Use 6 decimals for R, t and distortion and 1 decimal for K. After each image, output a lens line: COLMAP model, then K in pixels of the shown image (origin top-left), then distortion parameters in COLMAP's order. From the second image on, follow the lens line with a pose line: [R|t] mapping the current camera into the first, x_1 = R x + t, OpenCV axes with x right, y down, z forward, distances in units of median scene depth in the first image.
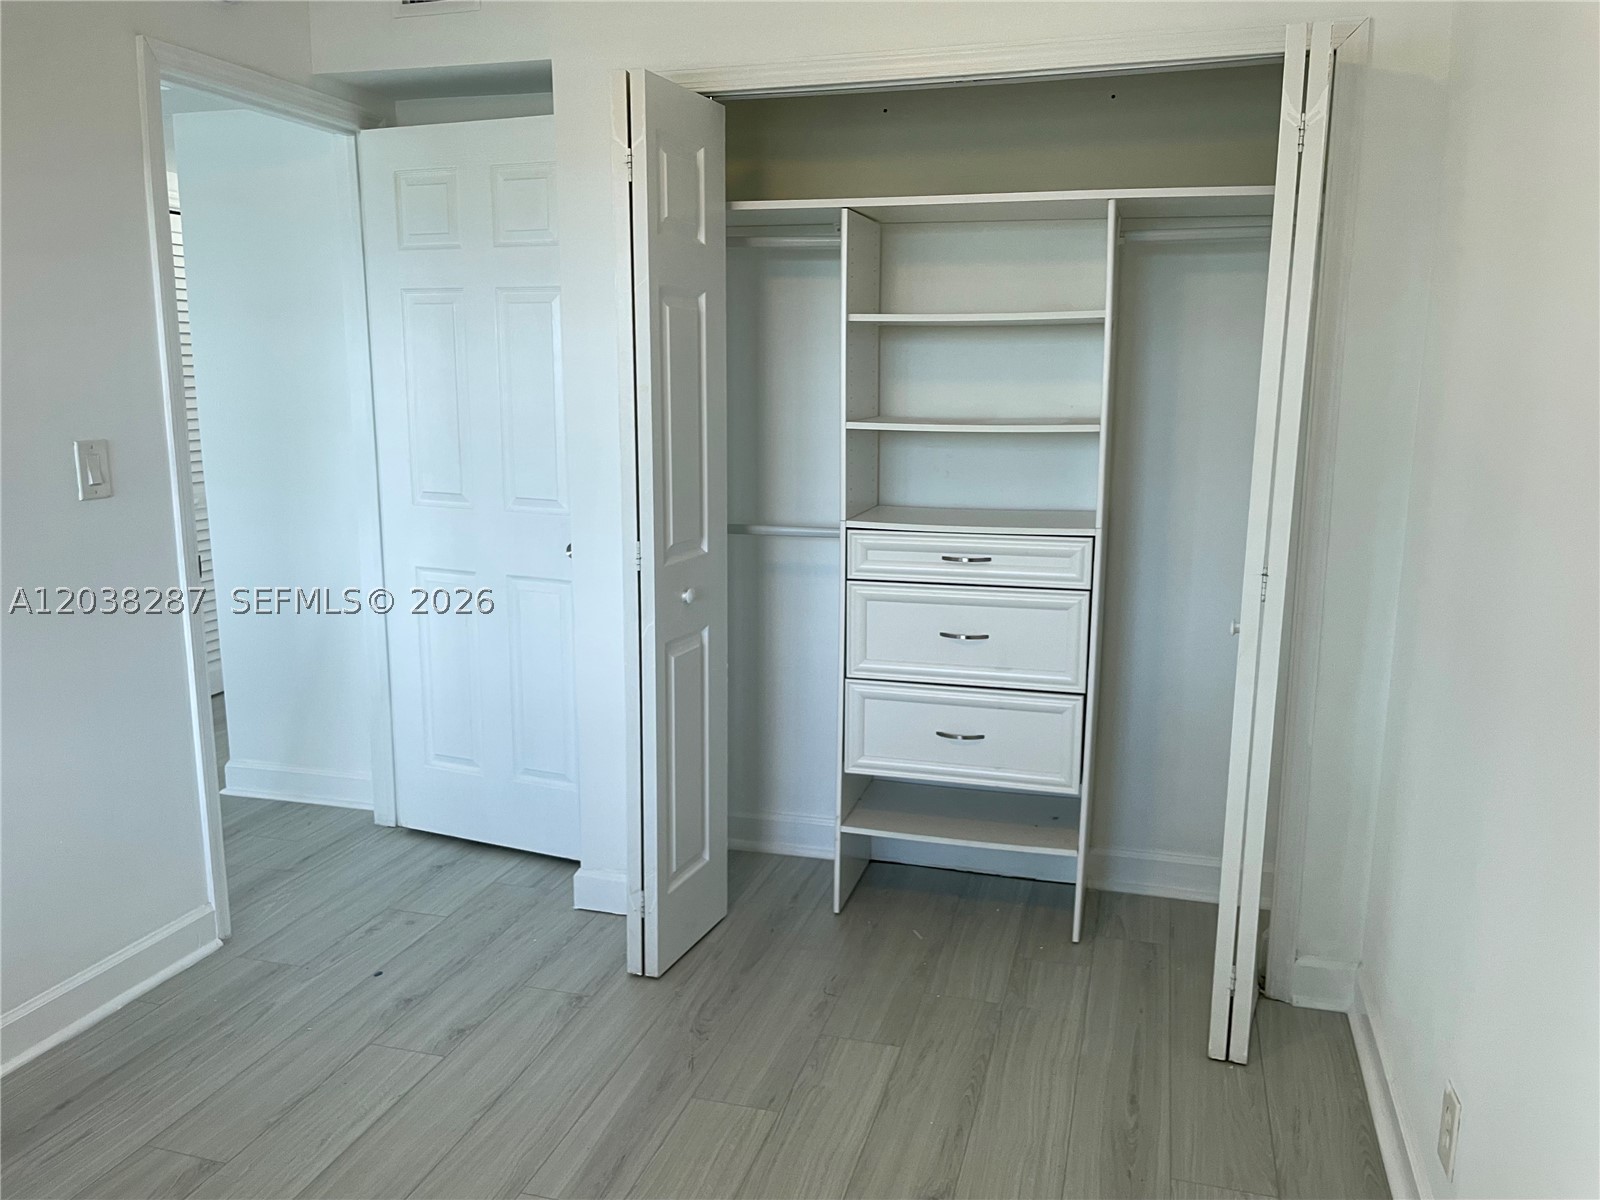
lens RADIAL K [[1209.7, 0, 810.6], [0, 1209.7, 598.1], [0, 0, 1]] dist [0.080450, -0.114803]
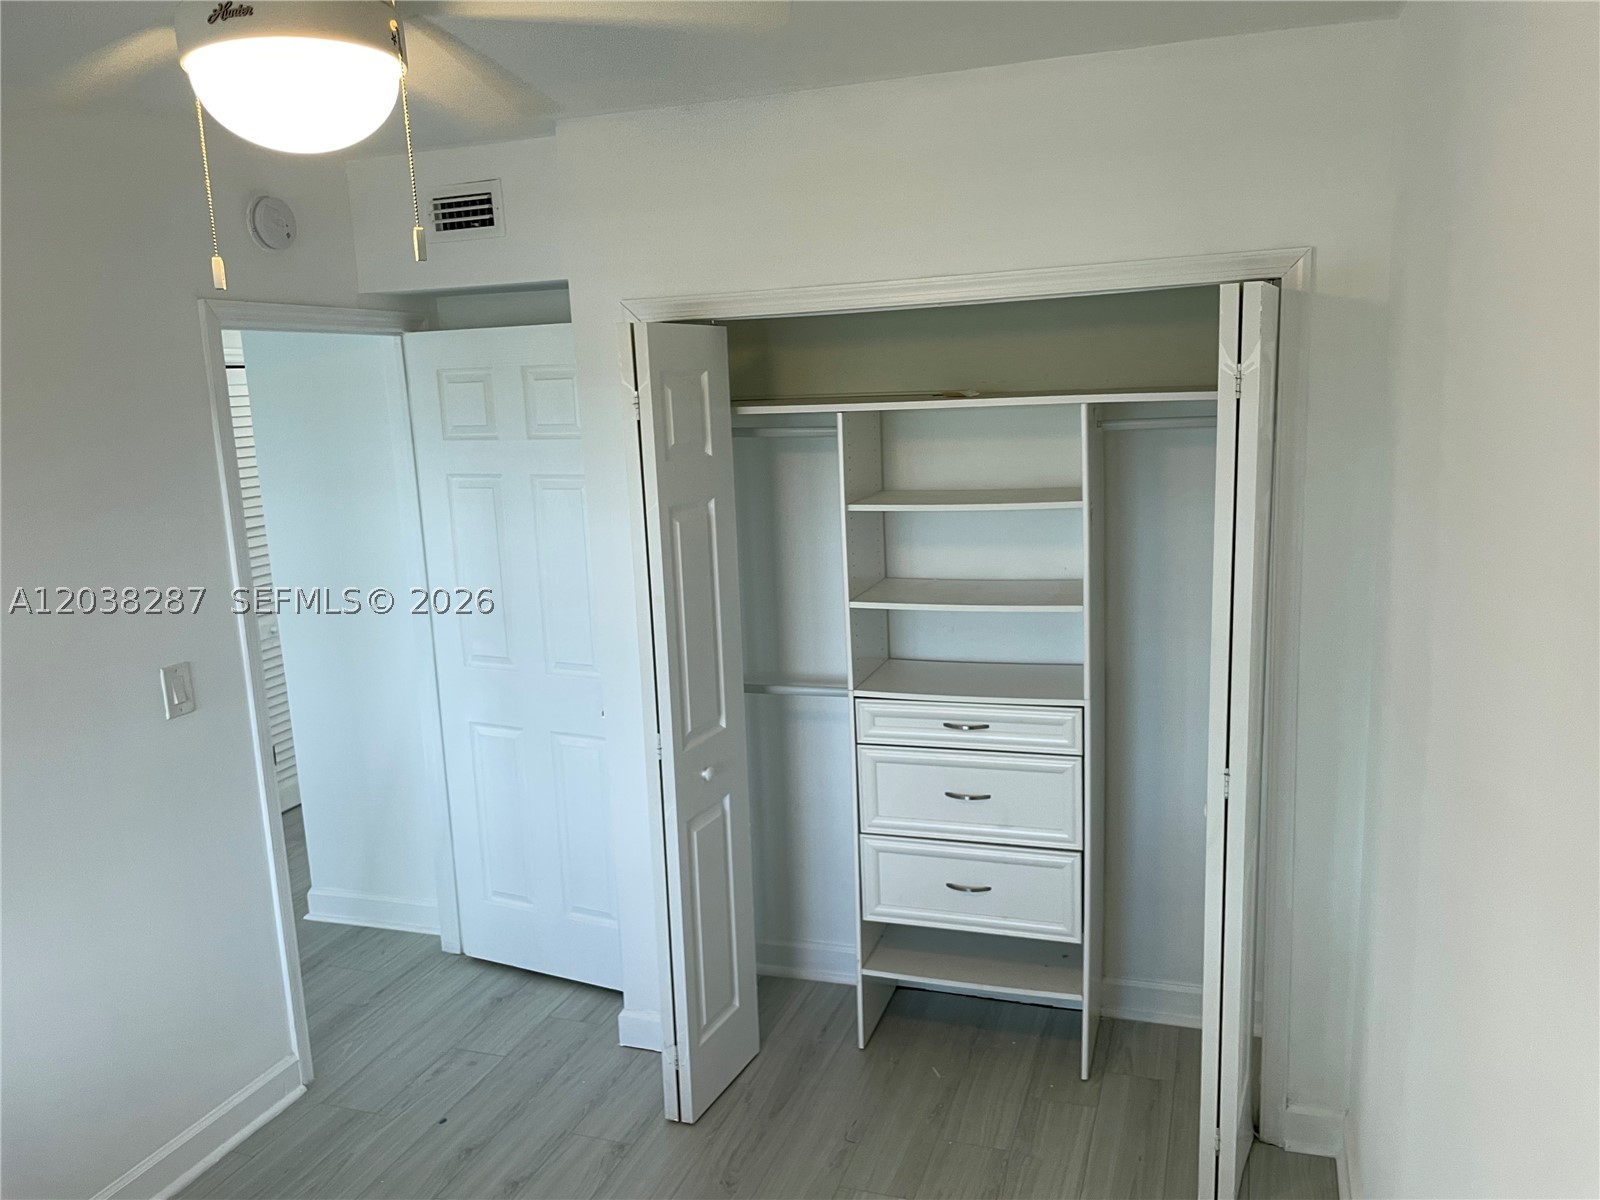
lens RADIAL K [[1209.7, 0, 807.7], [0, 1209.7, 605.8], [0, 0, 1]] dist [0.080450, -0.114803]
pose [[0.997407, -0.034802, -0.063000, 0.059431], [0.035065, 0.999380, 0.003061, -0.145199], [0.062854, -0.005262, 0.998009, -0.078792]]
